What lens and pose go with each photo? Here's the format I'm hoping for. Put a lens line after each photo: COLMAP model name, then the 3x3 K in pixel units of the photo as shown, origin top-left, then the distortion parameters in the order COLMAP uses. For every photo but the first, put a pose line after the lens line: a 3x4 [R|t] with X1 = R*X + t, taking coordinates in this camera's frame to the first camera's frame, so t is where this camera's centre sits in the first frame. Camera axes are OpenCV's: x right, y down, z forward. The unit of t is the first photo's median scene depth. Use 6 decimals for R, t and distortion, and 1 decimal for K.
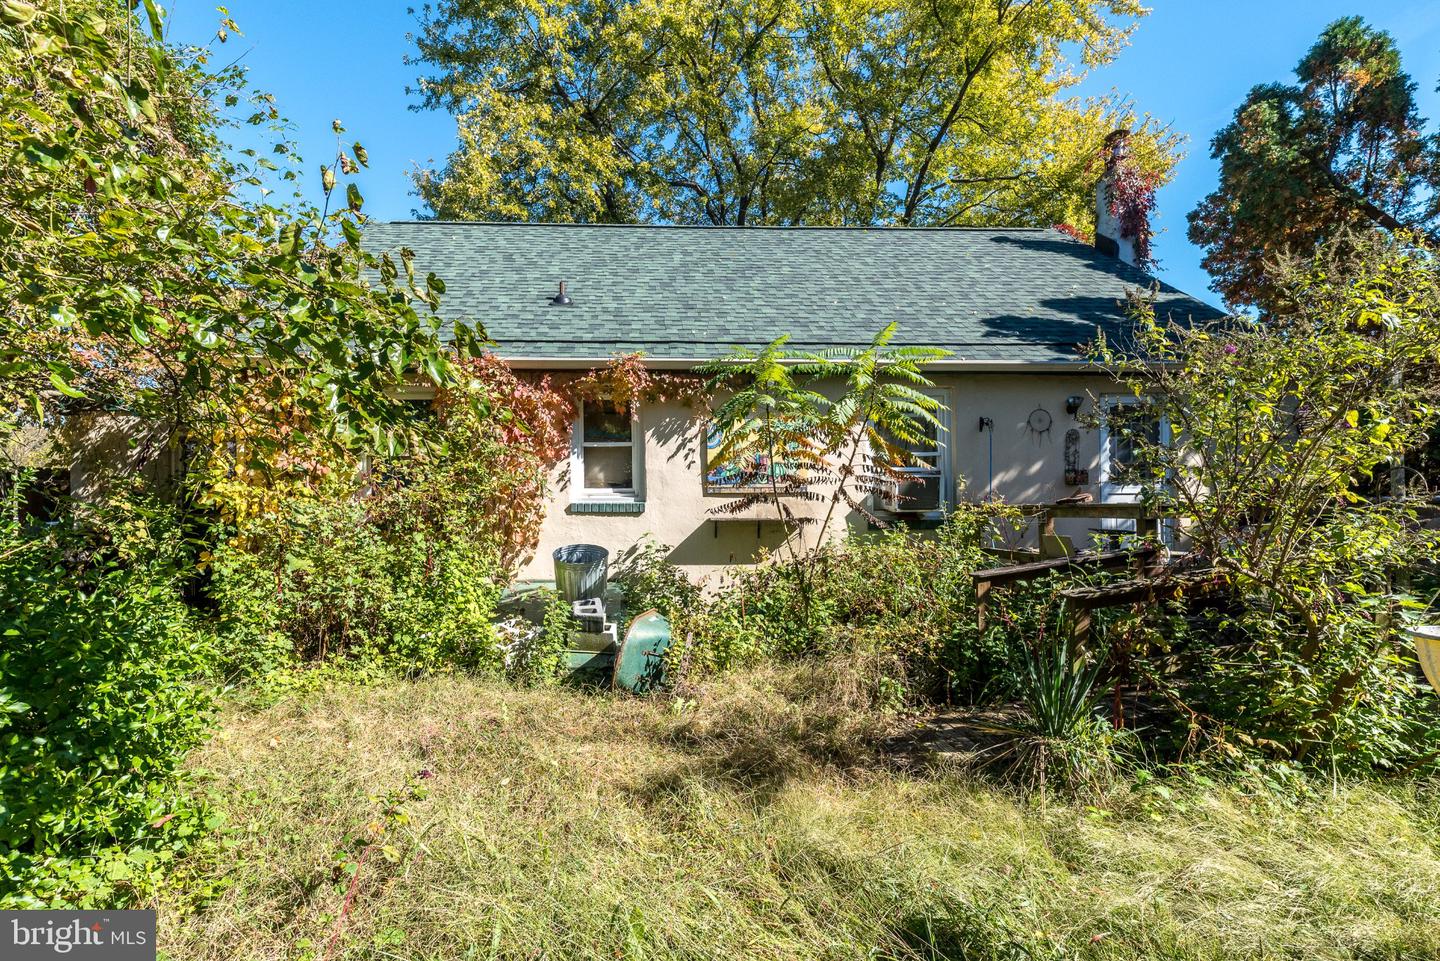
lens RADIAL K [[606.1, 0, 690.3], [0, 606.1, 501.8], [0, 0, 1]] dist [0.007589, 0.000314]
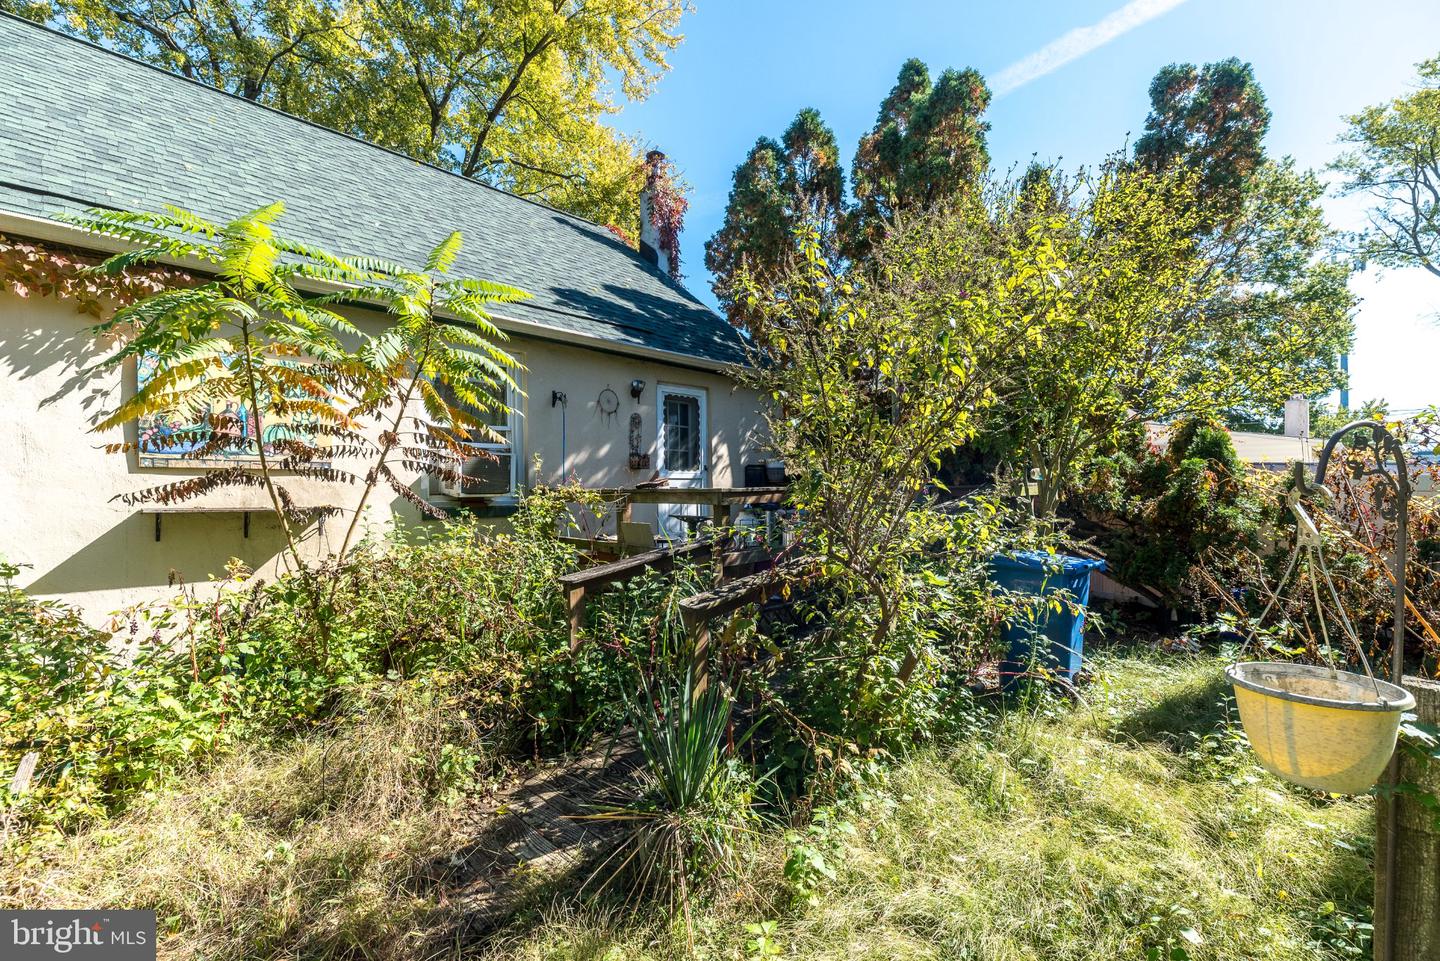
lens RADIAL K [[606.1, 0, 690.3], [0, 606.1, 501.8], [0, 0, 1]] dist [0.007589, 0.000314]
pose [[0.765002, -0.009764, 0.643954, 0.066822], [-0.009812, 0.999592, 0.026812, -0.001588], [-0.643953, -0.026830, 0.764595, 0.223233]]
